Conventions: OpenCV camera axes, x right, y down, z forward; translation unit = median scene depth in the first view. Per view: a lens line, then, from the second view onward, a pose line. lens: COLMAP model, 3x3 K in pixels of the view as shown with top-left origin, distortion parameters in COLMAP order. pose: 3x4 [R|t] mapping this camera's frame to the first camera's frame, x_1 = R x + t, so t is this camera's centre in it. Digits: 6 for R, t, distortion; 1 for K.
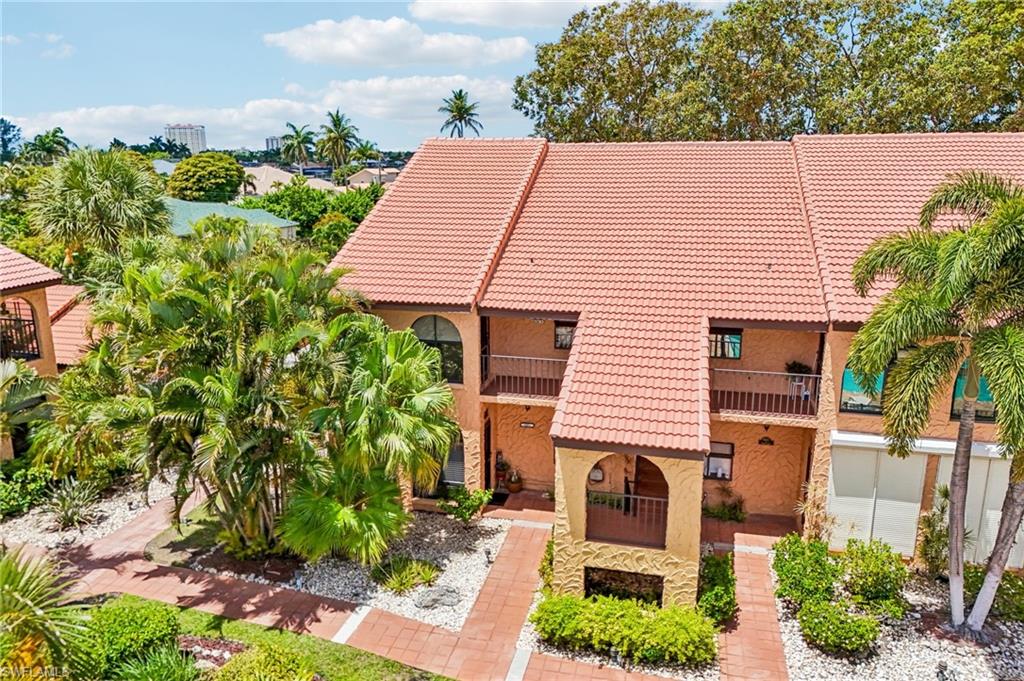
lens RADIAL K [[746.4, 0, 512.0], [0, 746.4, 340.5], [0, 0, 1]] dist [0.068641, -0.065951]
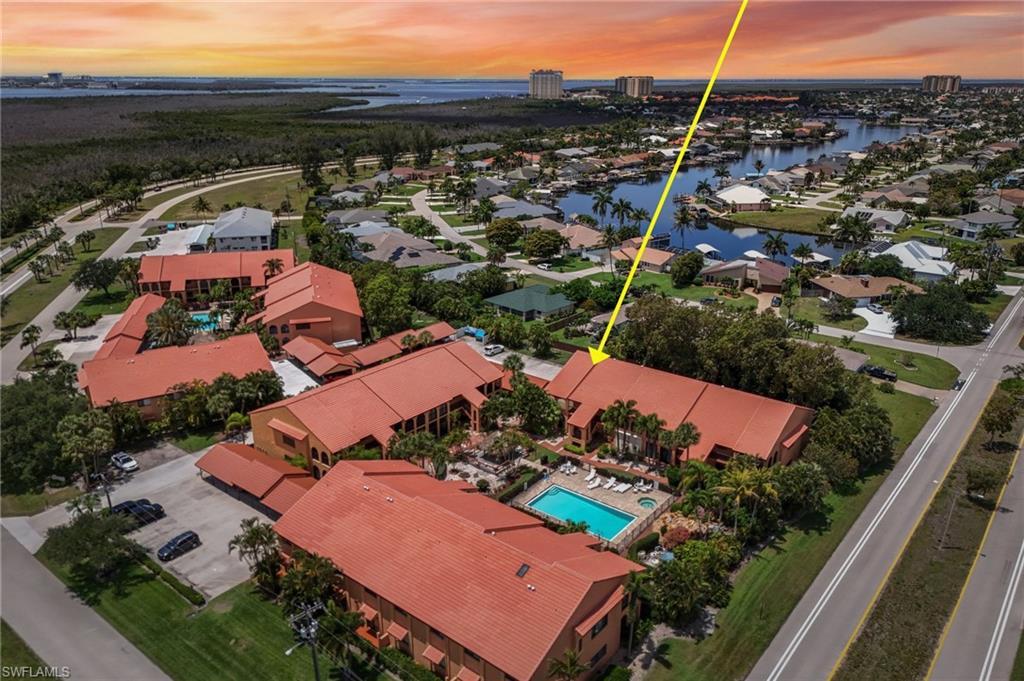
lens RADIAL K [[745.9, 0, 512.0], [0, 745.9, 340.5], [0, 0, 1]] dist [0.072597, -0.070846]
pose [[0.909922, 0.141384, -0.389940, 1.890959], [-0.103497, 0.987768, 0.116635, -1.200762], [0.401660, -0.065771, 0.913424, -4.822831]]
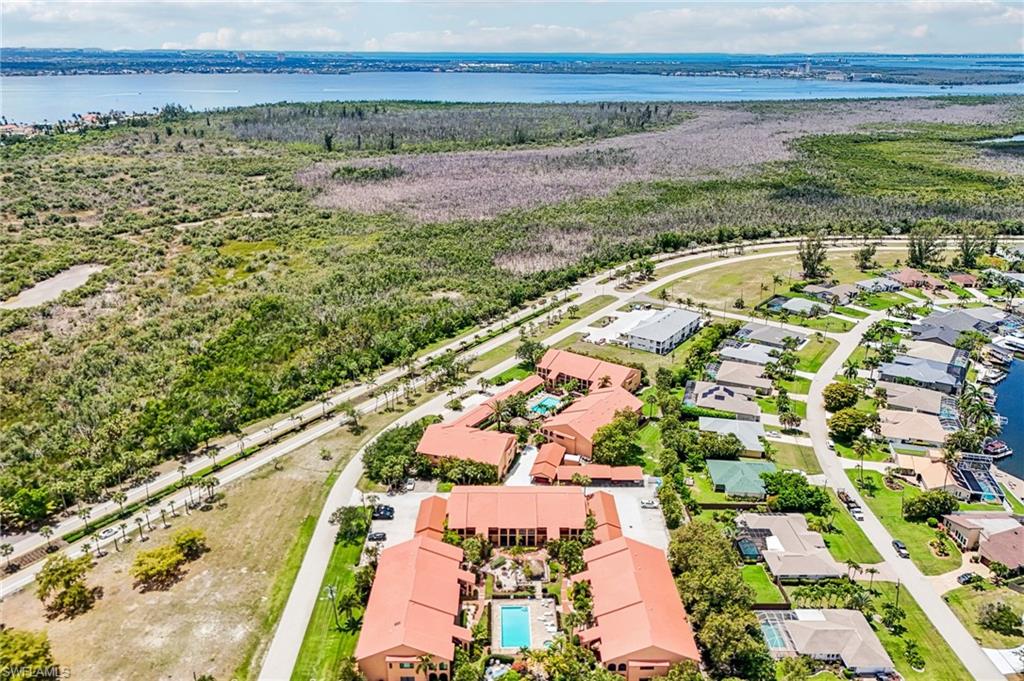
lens RADIAL K [[739.9, 0, 512.0], [0, 739.9, 340.5], [0, 0, 1]] dist [0.063939, -0.069876]
pose [[0.259325, 0.350175, -0.900071, 7.298546], [-0.236398, 0.926619, 0.292393, -5.249617], [0.936412, 0.136950, 0.323076, -3.361538]]
